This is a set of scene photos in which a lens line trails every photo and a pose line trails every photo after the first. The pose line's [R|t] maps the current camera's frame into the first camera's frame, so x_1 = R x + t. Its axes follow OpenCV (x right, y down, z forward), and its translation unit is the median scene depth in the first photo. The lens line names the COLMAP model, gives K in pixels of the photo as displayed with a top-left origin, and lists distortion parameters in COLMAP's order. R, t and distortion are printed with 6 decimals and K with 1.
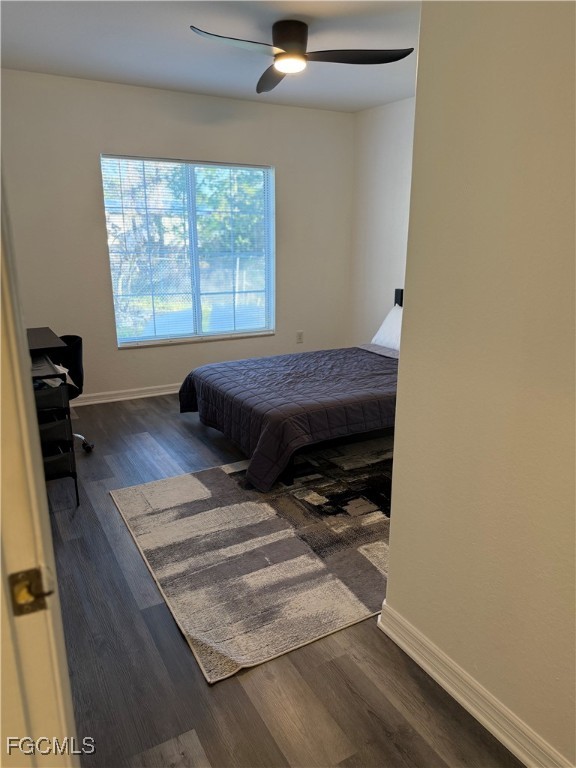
lens RADIAL K [[546.3, 0, 291.7], [0, 546.3, 384.4], [0, 0, 1]] dist [0.057565, -0.002609]
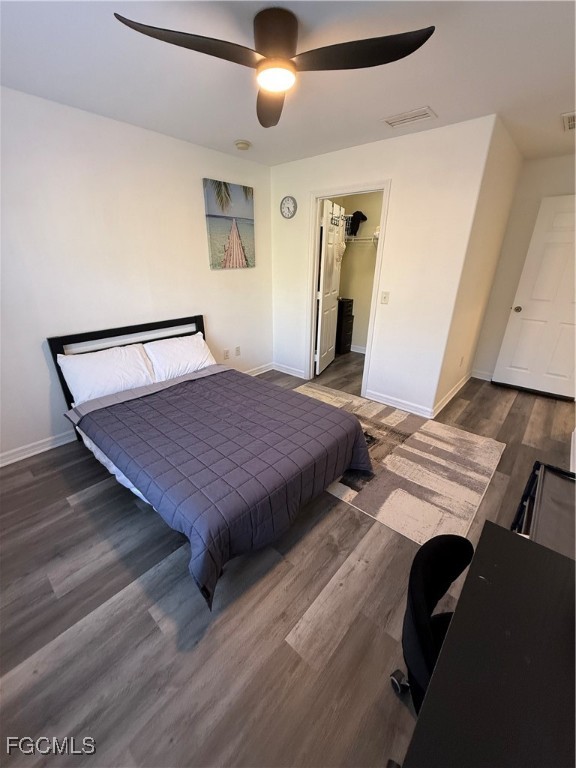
lens RADIAL K [[305.1, 0, 287.9], [0, 305.1, 381.4], [0, 0, 1]] dist [0.000818, -0.000490]
pose [[-0.315892, -0.366577, 0.875119, -0.704035], [0.250097, 0.857557, 0.449498, -0.473308], [-0.915240, 0.360857, -0.179215, 1.484494]]
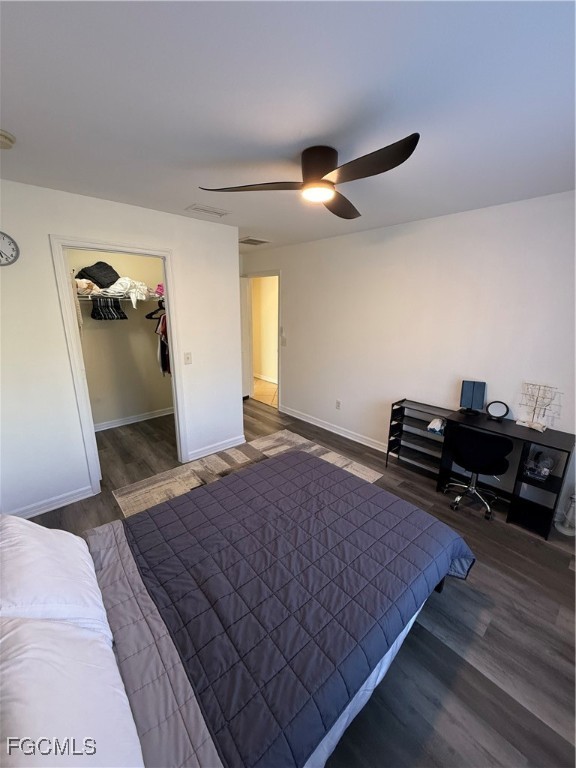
lens RADIAL K [[305.1, 0, 287.9], [0, 305.1, 381.4], [0, 0, 1]] dist [0.000818, -0.000490]
pose [[-0.979322, 0.038161, -0.198677, 0.207208], [-0.066368, 0.867103, 0.493688, -0.671757], [0.191113, 0.496665, -0.846640, 1.962126]]
